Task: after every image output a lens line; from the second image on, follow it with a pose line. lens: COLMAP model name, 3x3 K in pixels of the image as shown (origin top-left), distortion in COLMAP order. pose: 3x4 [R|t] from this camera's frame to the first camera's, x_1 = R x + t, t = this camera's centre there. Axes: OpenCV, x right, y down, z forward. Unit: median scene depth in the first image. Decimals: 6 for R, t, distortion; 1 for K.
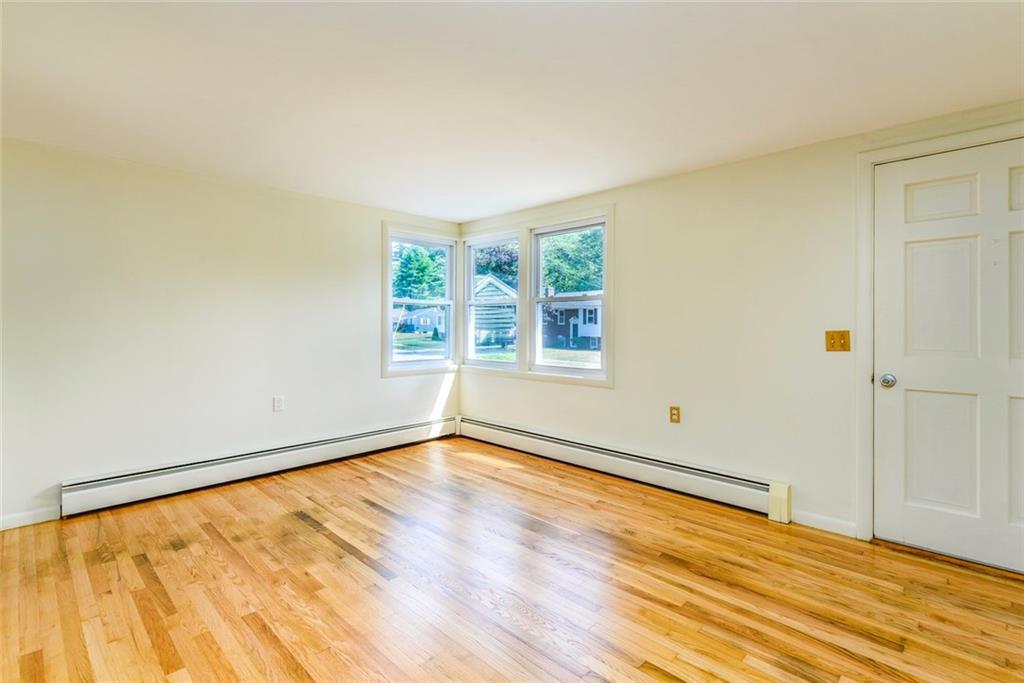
lens RADIAL K [[477.4, 0, 514.9], [0, 477.4, 333.9], [0, 0, 1]] dist [0.002555, 0.000439]
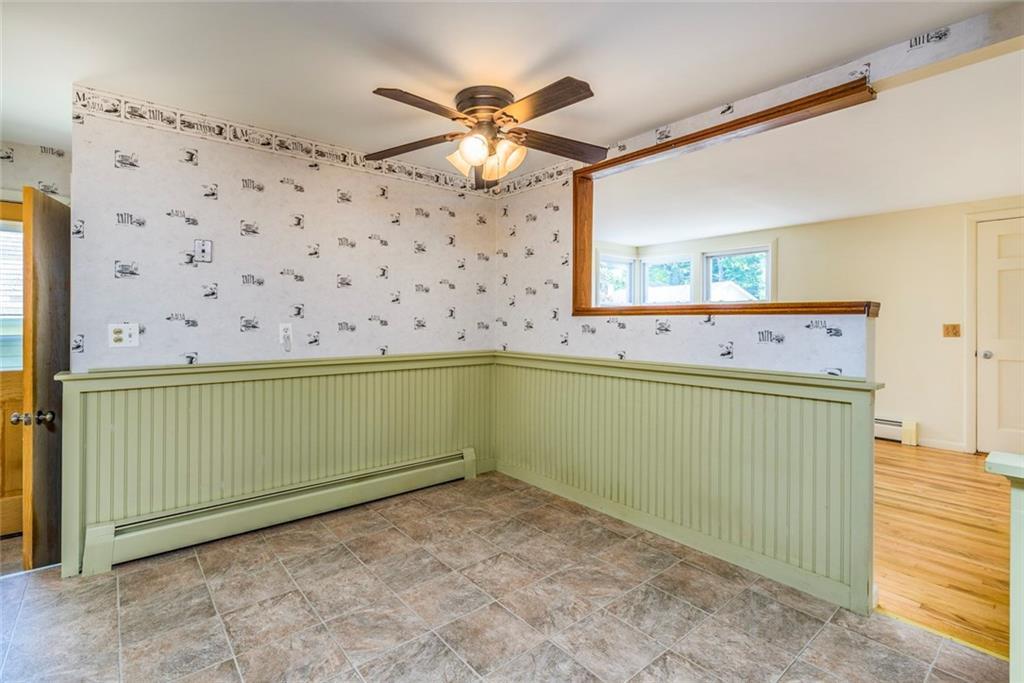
lens RADIAL K [[477.4, 0, 506.2], [0, 477.4, 330.3], [0, 0, 1]] dist [0.002555, 0.000439]
pose [[0.993861, 0.000276, -0.110632, -0.595318], [-0.000216, 1.000000, 0.000559, 0.012648], [0.110632, -0.000532, 0.993861, -0.716271]]
